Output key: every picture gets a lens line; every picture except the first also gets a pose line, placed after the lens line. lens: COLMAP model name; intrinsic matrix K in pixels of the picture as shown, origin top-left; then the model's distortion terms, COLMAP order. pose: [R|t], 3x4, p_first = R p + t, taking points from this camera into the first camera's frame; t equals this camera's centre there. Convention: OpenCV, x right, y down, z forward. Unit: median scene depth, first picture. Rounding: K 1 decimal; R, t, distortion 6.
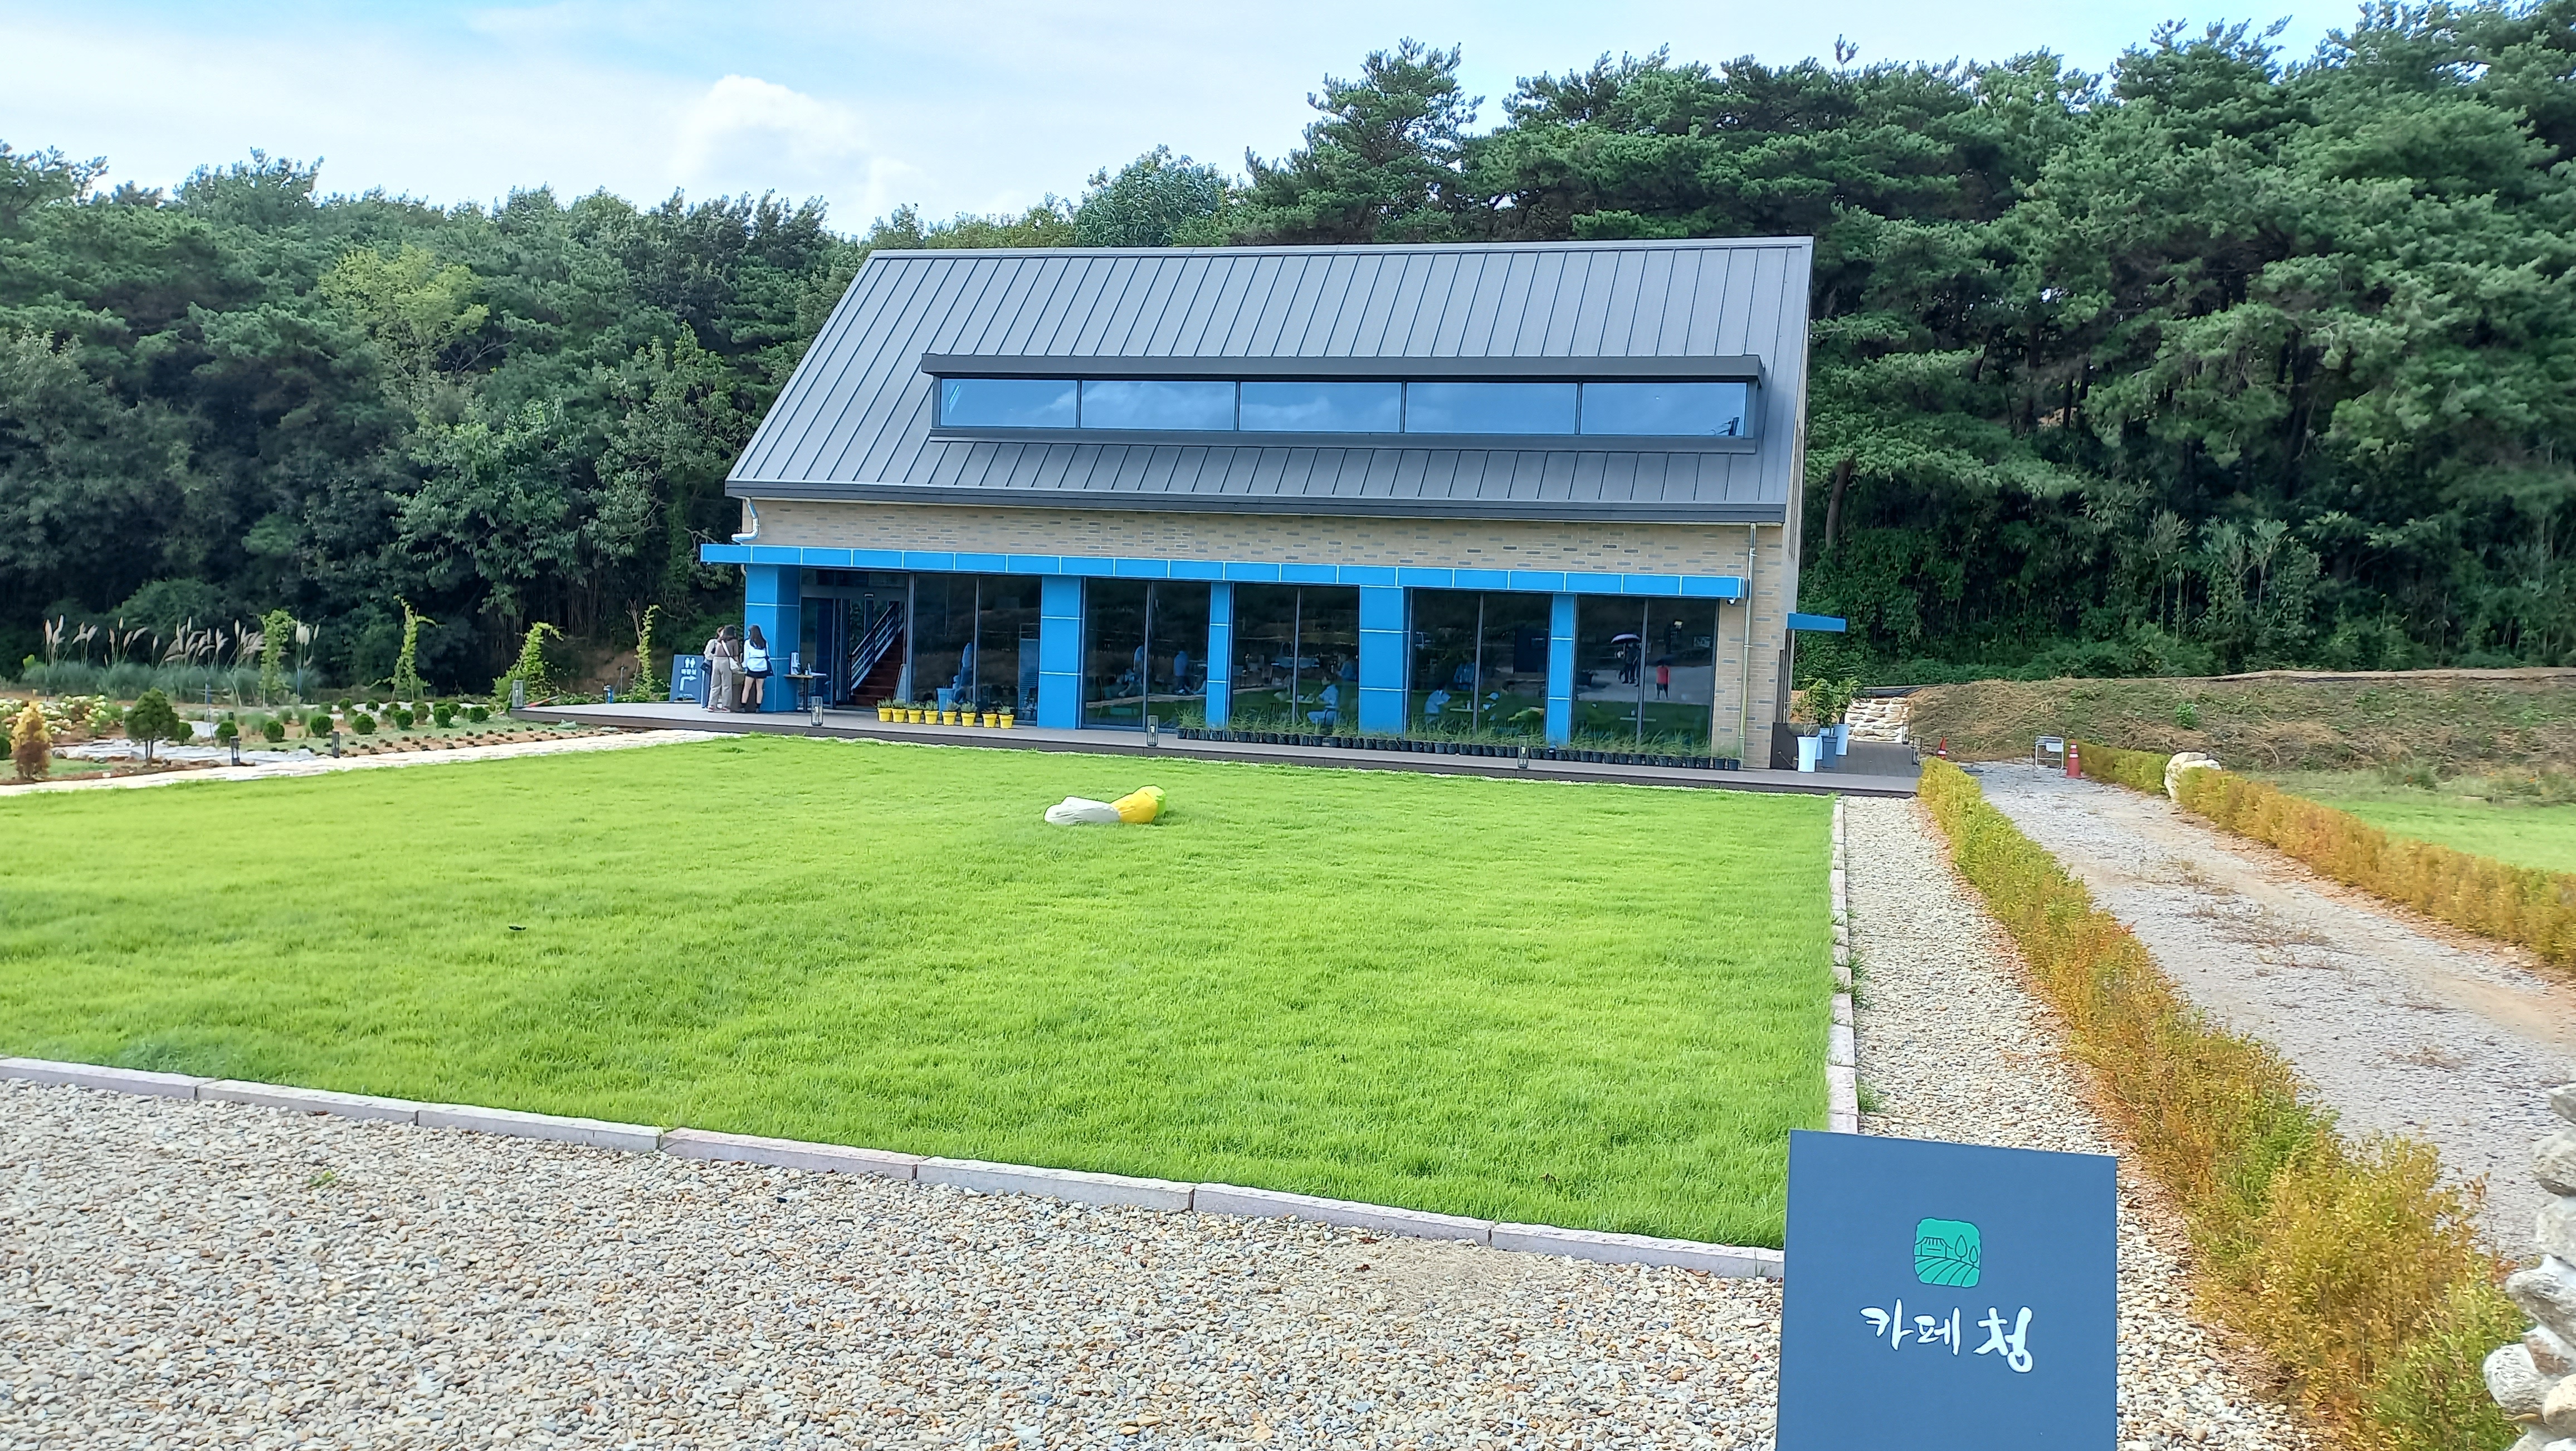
lens RADIAL K [[1926.8, 0, 1288.0], [0, 1926.8, 725.5], [0, 0, 1]] dist [0.091799, -0.113316]
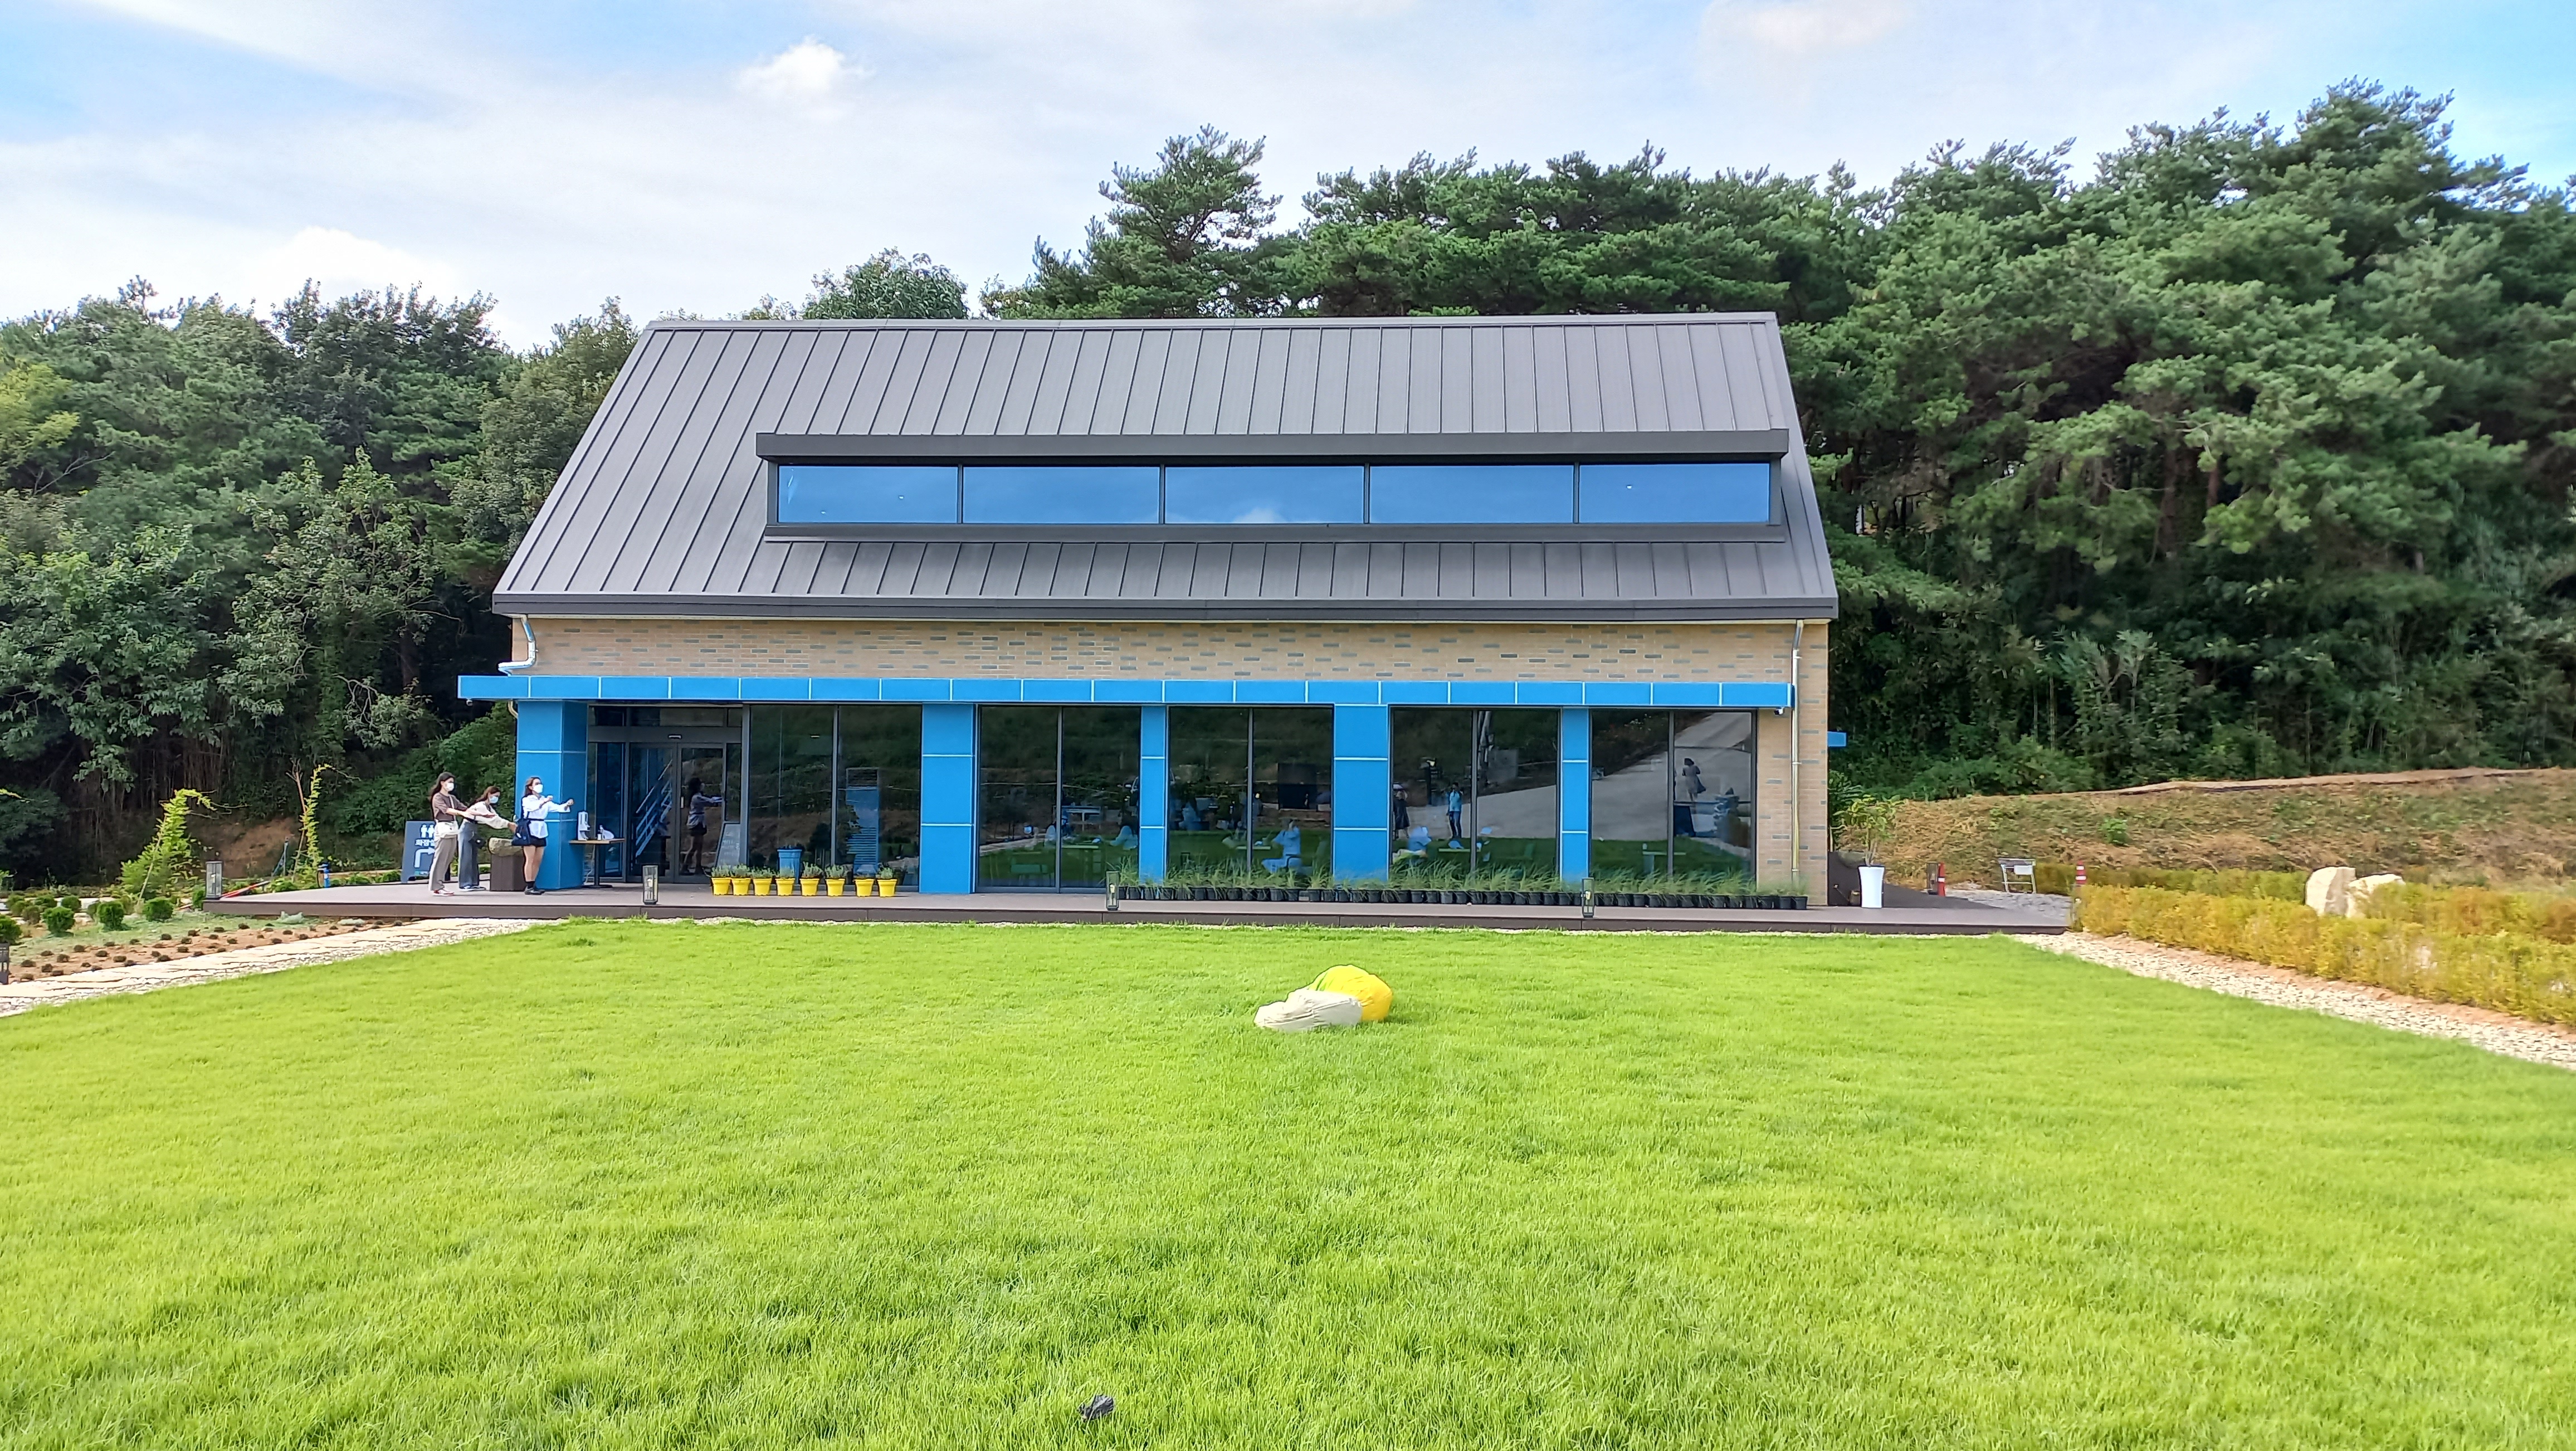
lens RADIAL K [[1926.8, 0, 1288.0], [0, 1926.8, 725.5], [0, 0, 1]] dist [0.091799, -0.113316]
pose [[0.980476, -0.025064, 0.195034, -0.106834], [0.040121, 0.996477, -0.073641, -0.002479], [-0.192502, 0.080028, 0.978028, 0.145127]]
